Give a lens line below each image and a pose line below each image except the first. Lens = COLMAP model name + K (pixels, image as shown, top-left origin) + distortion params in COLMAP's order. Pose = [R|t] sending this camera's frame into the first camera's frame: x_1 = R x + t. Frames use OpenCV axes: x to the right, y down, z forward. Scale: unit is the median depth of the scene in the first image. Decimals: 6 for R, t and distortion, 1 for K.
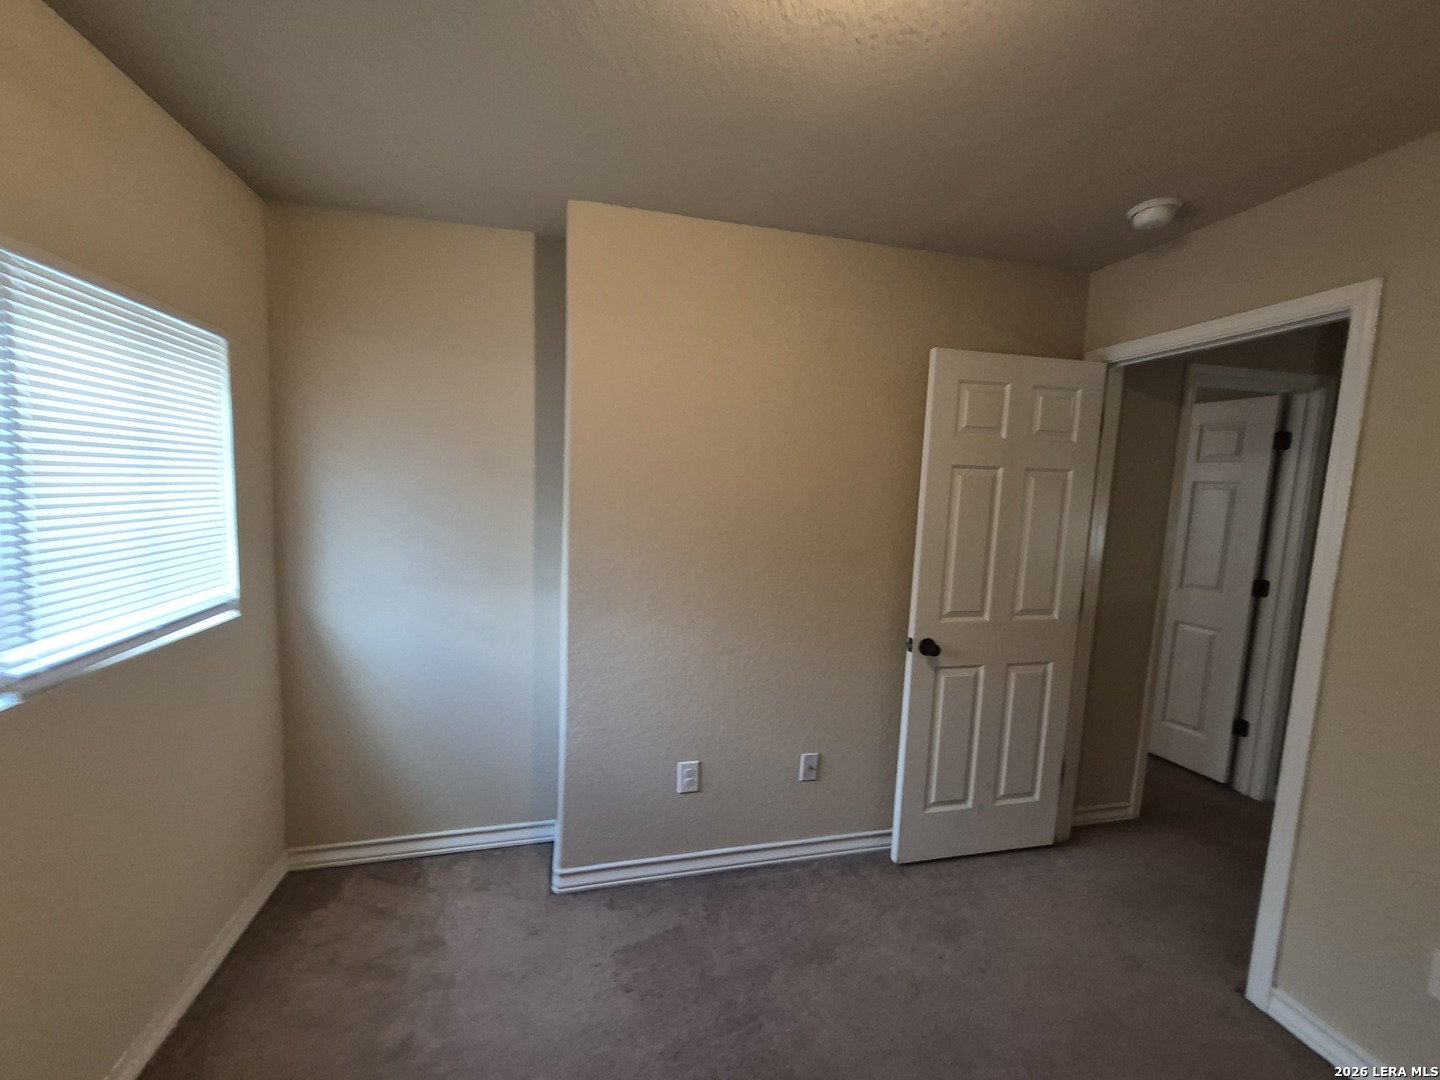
lens RADIAL K [[569.1, 0, 706.3], [0, 569.1, 543.2], [0, 0, 1]] dist [0.010778, -0.000430]
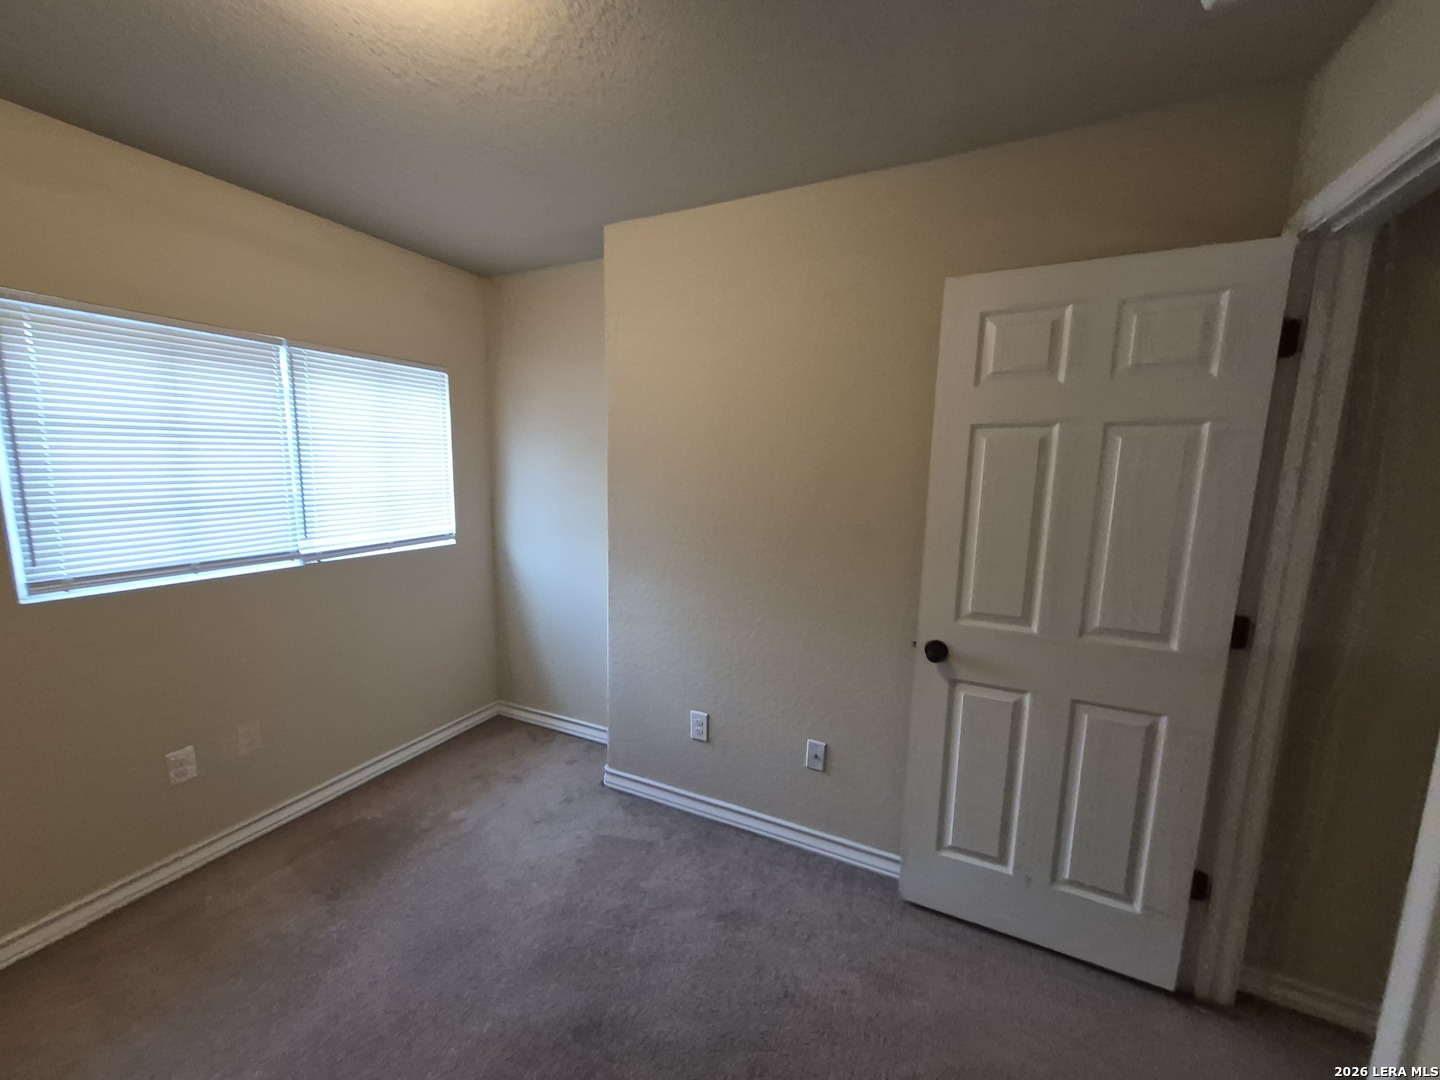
lens RADIAL K [[569.1, 0, 706.3], [0, 569.1, 543.2], [0, 0, 1]] dist [0.010778, -0.000430]
pose [[0.772446, 0.072154, -0.630968, 0.643075], [-0.054244, 0.997390, 0.047650, 0.007106], [0.632760, -0.002581, 0.774344, 0.162311]]
